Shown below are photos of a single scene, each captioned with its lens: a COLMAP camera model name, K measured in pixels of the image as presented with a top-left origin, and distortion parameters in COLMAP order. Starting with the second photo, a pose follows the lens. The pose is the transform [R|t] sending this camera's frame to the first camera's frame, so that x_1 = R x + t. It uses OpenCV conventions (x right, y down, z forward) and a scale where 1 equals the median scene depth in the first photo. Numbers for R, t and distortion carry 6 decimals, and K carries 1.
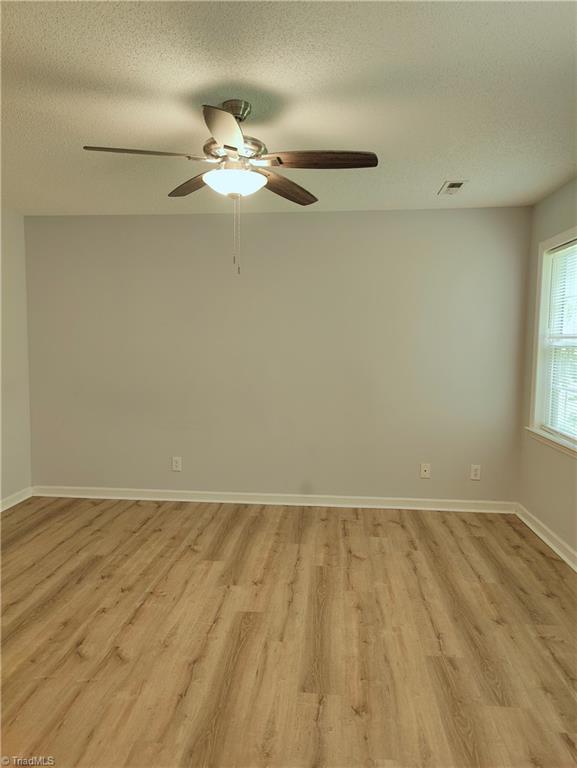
lens RADIAL K [[517.5, 0, 288.5], [0, 517.5, 384.0], [0, 0, 1]] dist [-0.008145, -0.005633]
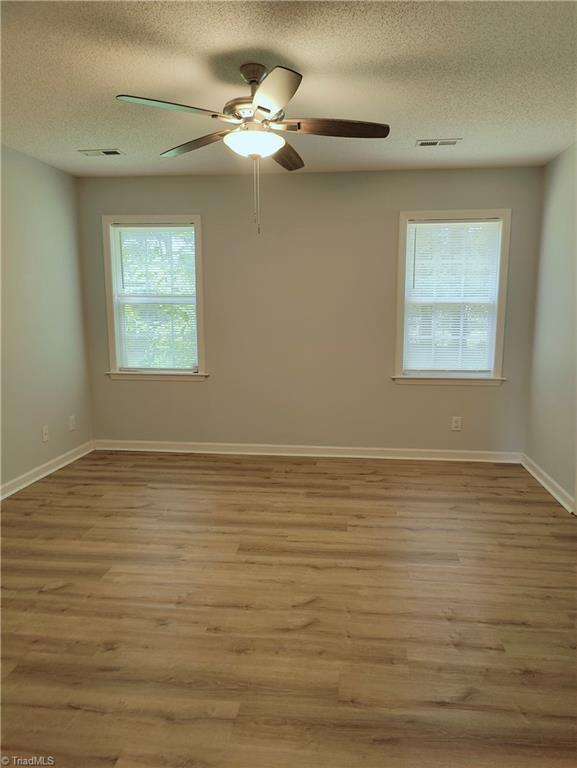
lens RADIAL K [[517.5, 0, 288.5], [0, 517.5, 384.0], [0, 0, 1]] dist [-0.008145, -0.005633]
pose [[0.068014, -0.166740, 0.983652, -0.971677], [0.082923, 0.983469, 0.160975, -0.066352], [-0.994232, 0.070619, 0.080716, 0.689011]]
